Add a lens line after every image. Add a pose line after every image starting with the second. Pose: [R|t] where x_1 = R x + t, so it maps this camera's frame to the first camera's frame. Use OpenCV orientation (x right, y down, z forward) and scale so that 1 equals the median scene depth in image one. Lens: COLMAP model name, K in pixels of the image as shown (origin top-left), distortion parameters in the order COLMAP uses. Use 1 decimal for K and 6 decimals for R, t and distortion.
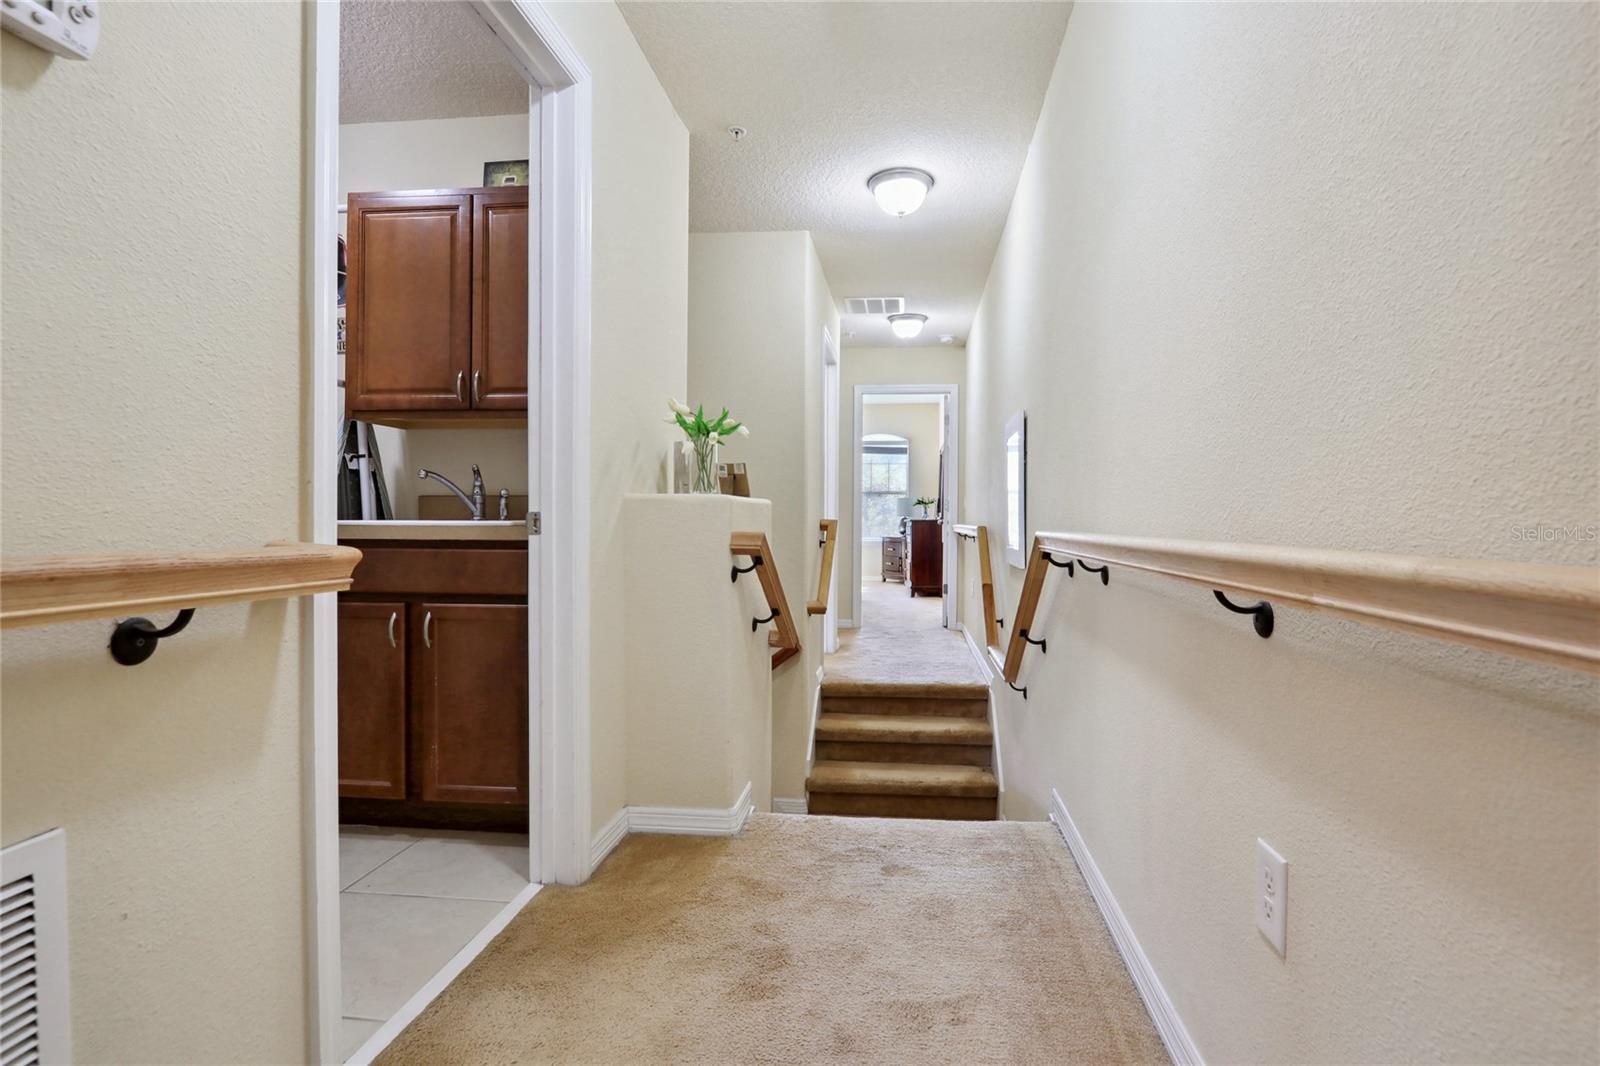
lens RADIAL K [[754.4, 0, 810.3], [0, 754.4, 524.3], [0, 0, 1]] dist [-0.013956, -0.000134]
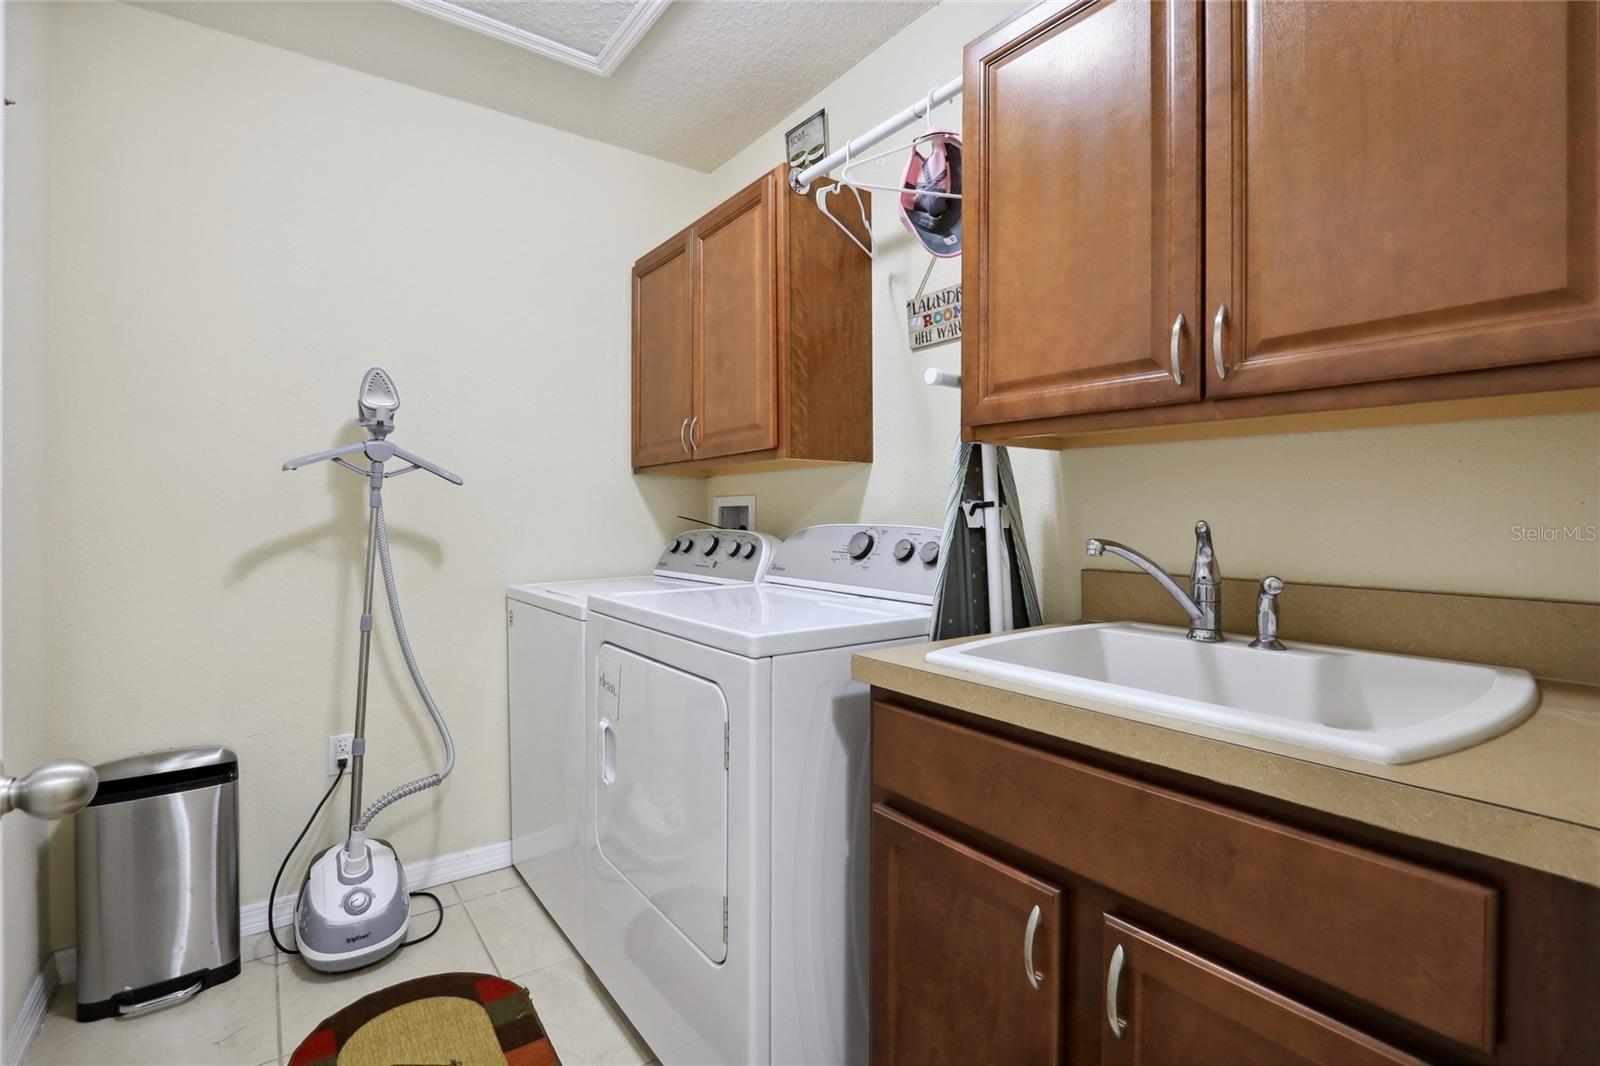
lens RADIAL K [[754.4, 0, 806.4], [0, 754.4, 524.6], [0, 0, 1]] dist [-0.013956, -0.000134]
pose [[0.687610, 0.003290, -0.726073, -0.287074], [-0.001084, 0.999993, 0.003505, -0.080738], [0.726079, -0.001623, 0.687609, 0.524669]]
